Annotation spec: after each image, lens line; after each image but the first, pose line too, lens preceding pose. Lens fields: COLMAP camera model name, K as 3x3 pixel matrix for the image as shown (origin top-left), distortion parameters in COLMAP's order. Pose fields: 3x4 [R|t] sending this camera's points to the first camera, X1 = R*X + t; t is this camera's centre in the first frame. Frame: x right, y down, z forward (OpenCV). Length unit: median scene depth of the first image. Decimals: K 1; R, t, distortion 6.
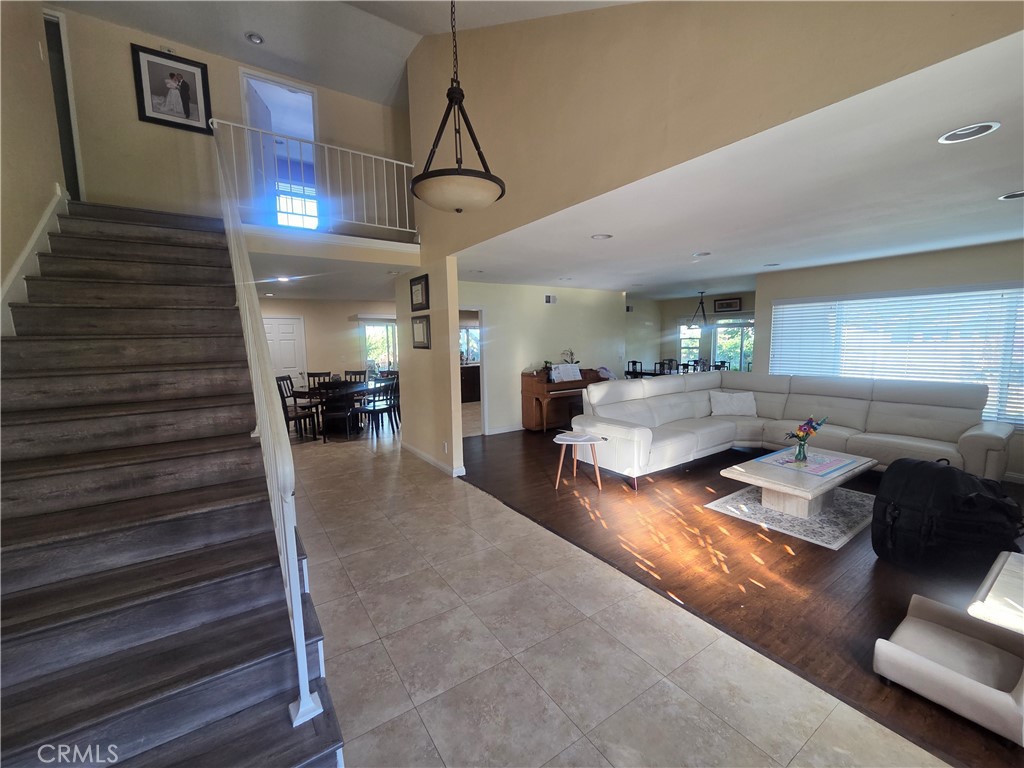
lens RADIAL K [[409.6, 0, 512.0], [0, 409.6, 384.0], [0, 0, 1]] dist [-0.000370, -0.000083]
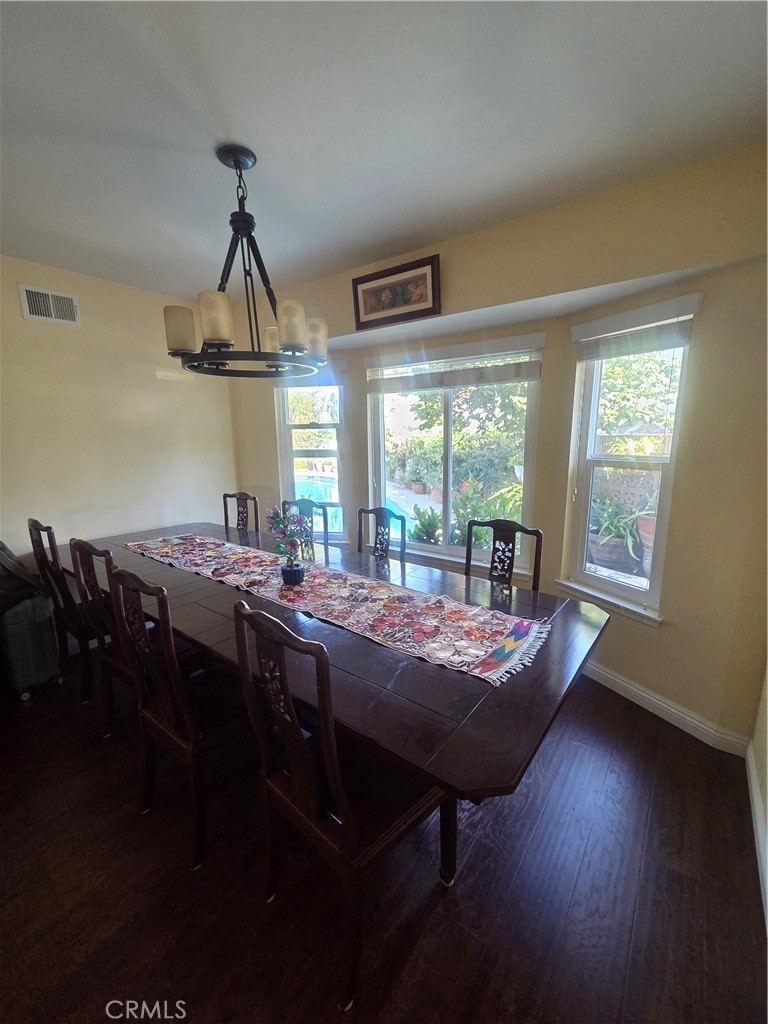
lens RADIAL K [[416.0, 0, 384.0], [0, 416.0, 512.0], [0, 0, 1]] dist [0.000629, 0.000031]
pose [[0.947274, -0.061778, 0.314412, 0.531777], [0.033970, 0.995070, 0.093171, -0.096437], [-0.318618, -0.077577, 0.944703, 0.918184]]
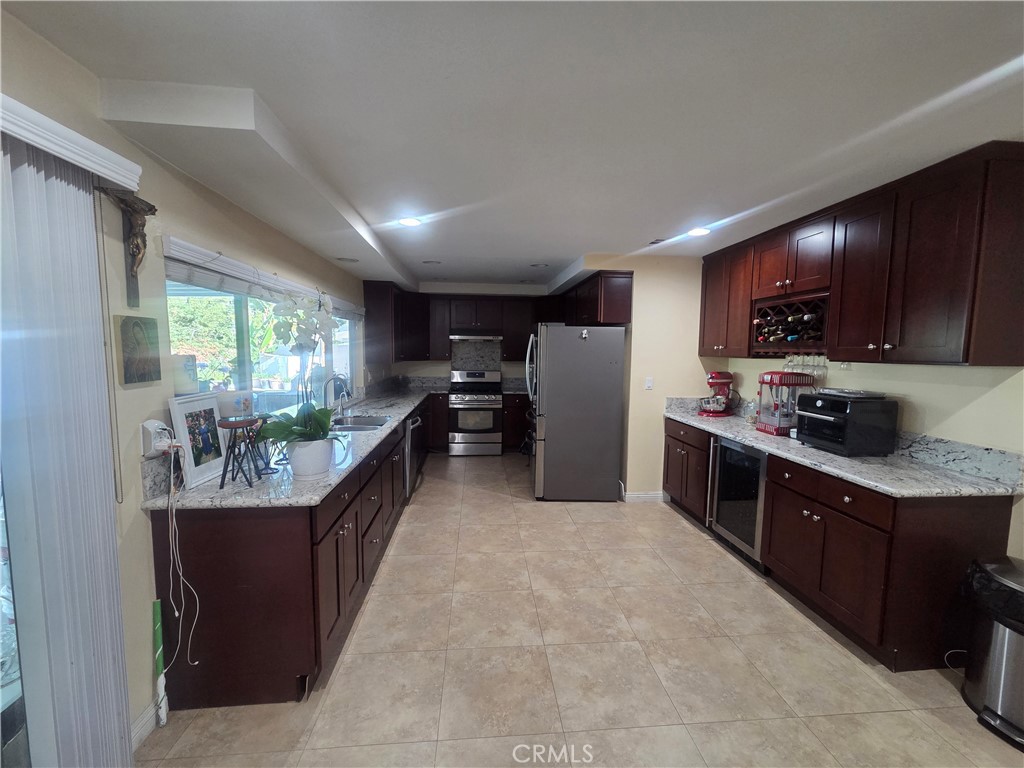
lens RADIAL K [[416.0, 0, 512.0], [0, 416.0, 384.0], [0, 0, 1]] dist [0.000629, 0.000031]
pose [[0.483642, -0.059424, 0.873247, -0.352229], [0.074279, 0.996880, 0.026698, -0.118765], [-0.872109, 0.051952, 0.486547, 1.128548]]
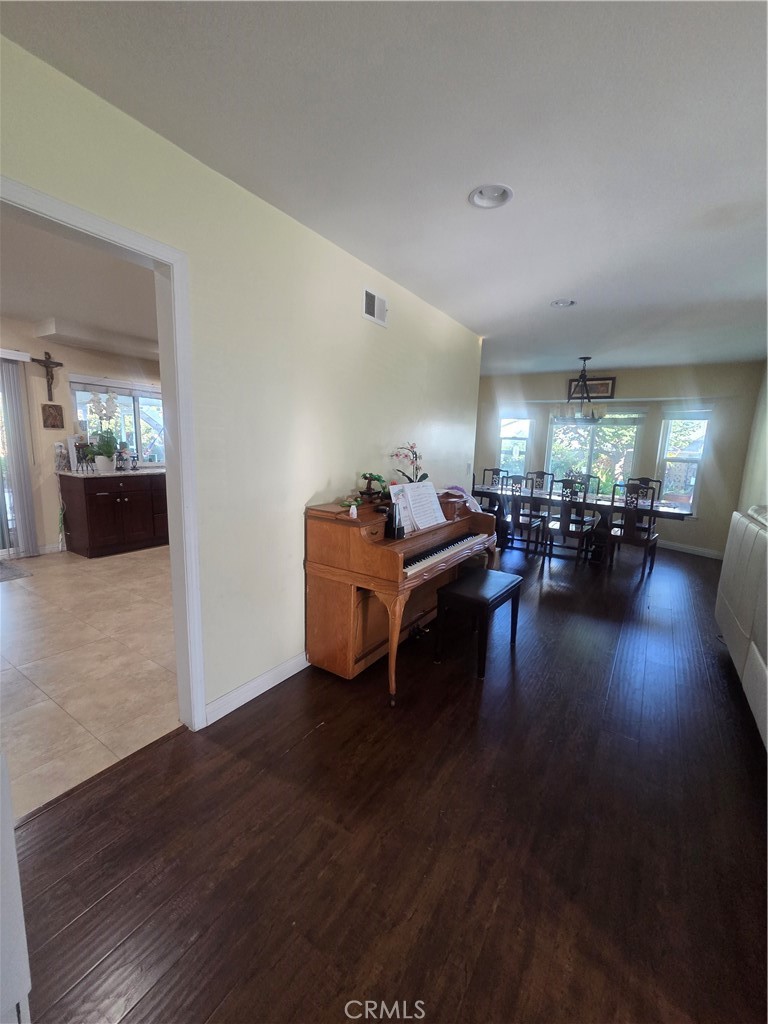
lens RADIAL K [[416.0, 0, 384.0], [0, 416.0, 512.0], [0, 0, 1]] dist [0.000629, 0.000031]
pose [[0.920003, -0.019204, 0.391440, -0.049076], [-0.005415, 0.998080, 0.061693, -0.044228], [-0.391873, -0.058877, 0.918133, 0.636941]]
